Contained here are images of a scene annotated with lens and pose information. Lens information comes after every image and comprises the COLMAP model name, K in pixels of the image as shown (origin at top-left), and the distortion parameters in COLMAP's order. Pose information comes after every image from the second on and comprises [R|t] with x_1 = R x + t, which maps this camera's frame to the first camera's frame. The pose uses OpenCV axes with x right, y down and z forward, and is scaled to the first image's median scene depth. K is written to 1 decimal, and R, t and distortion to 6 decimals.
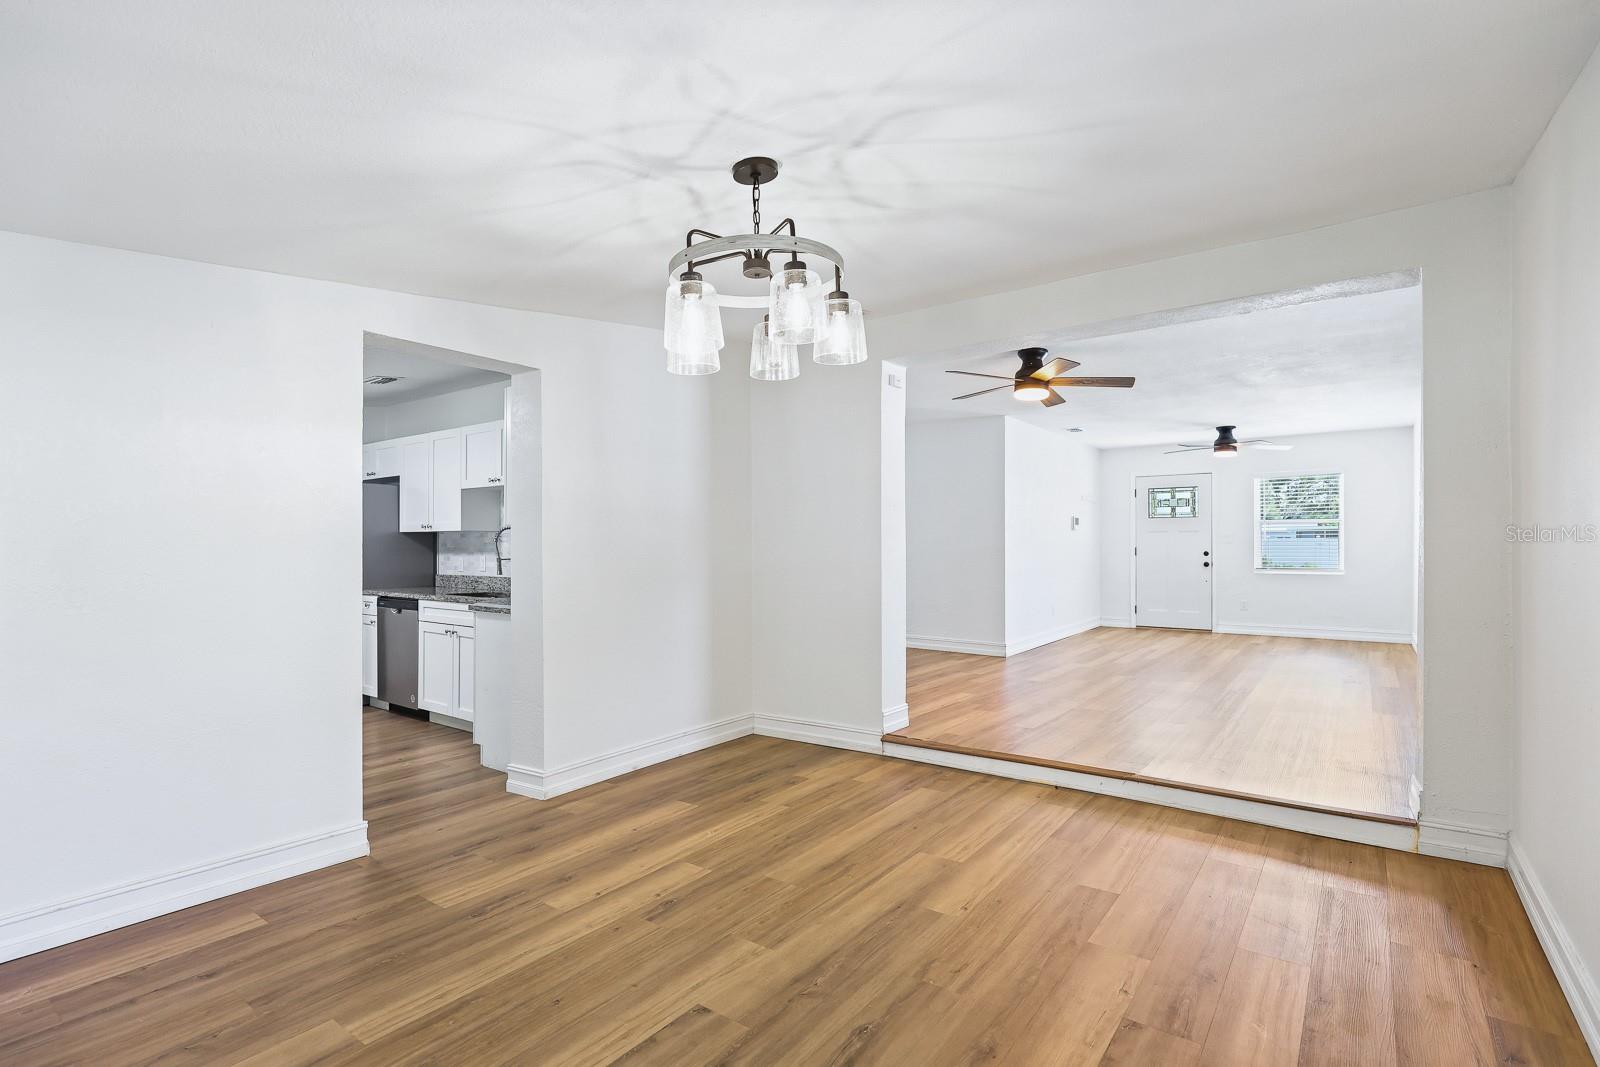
lens RADIAL K [[758.4, 0, 801.9], [0, 758.4, 542.0], [0, 0, 1]] dist [-0.002325, 0.001317]
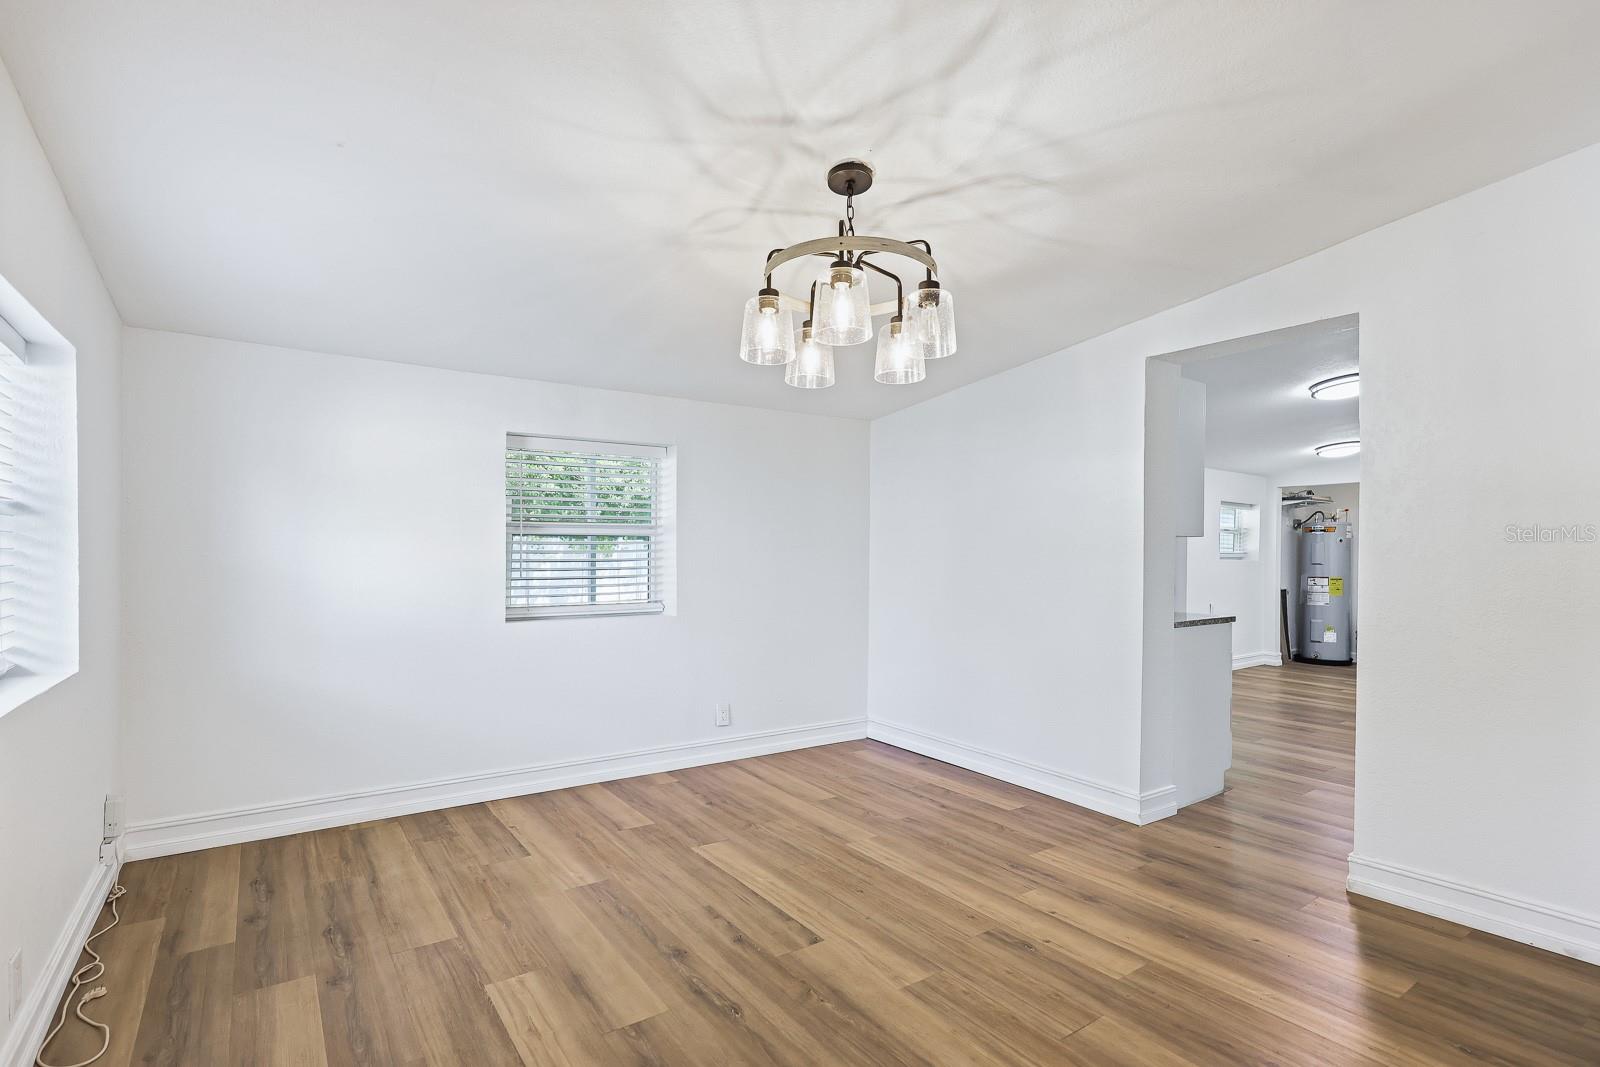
lens RADIAL K [[758.4, 0, 803.8], [0, 758.4, 554.3], [0, 0, 1]] dist [-0.002325, 0.001317]
pose [[-0.302211, 0.003019, -0.953236, 0.761619], [0.002346, 0.999994, 0.002424, 0.009186], [0.953238, -0.001504, -0.302216, 1.023373]]
